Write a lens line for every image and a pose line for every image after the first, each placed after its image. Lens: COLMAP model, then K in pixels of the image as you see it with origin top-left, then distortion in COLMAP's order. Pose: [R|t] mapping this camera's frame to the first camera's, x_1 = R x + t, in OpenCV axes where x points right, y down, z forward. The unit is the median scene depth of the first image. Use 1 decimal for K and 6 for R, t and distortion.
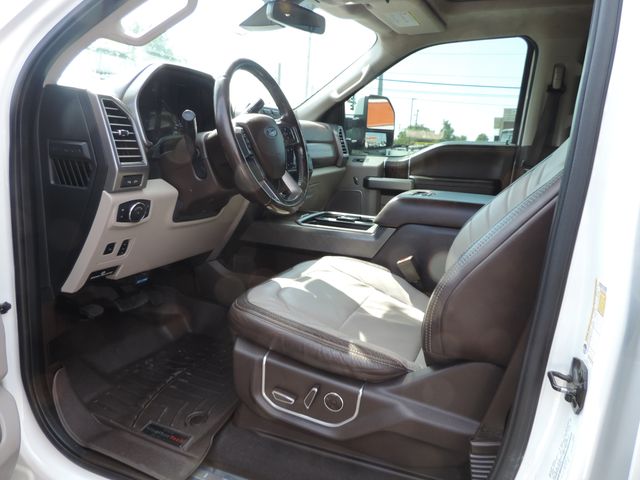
lens RADIAL K [[458.5, 0, 319.6], [0, 458.5, 227.8], [0, 0, 1]] dist [-0.021932, 0.000879]
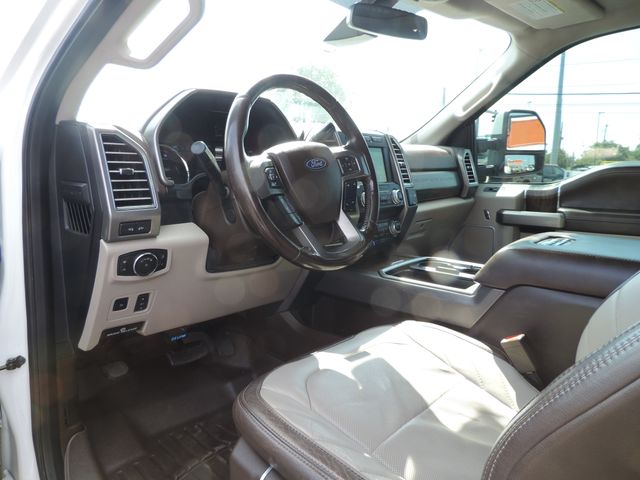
lens RADIAL K [[458.5, 0, 319.6], [0, 458.5, 227.8], [0, 0, 1]] dist [-0.021932, 0.000879]
pose [[0.938127, 0.014896, -0.345970, 0.147306], [-0.033507, 0.998291, -0.047877, -0.054606], [0.344666, 0.056507, 0.937023, 0.243039]]
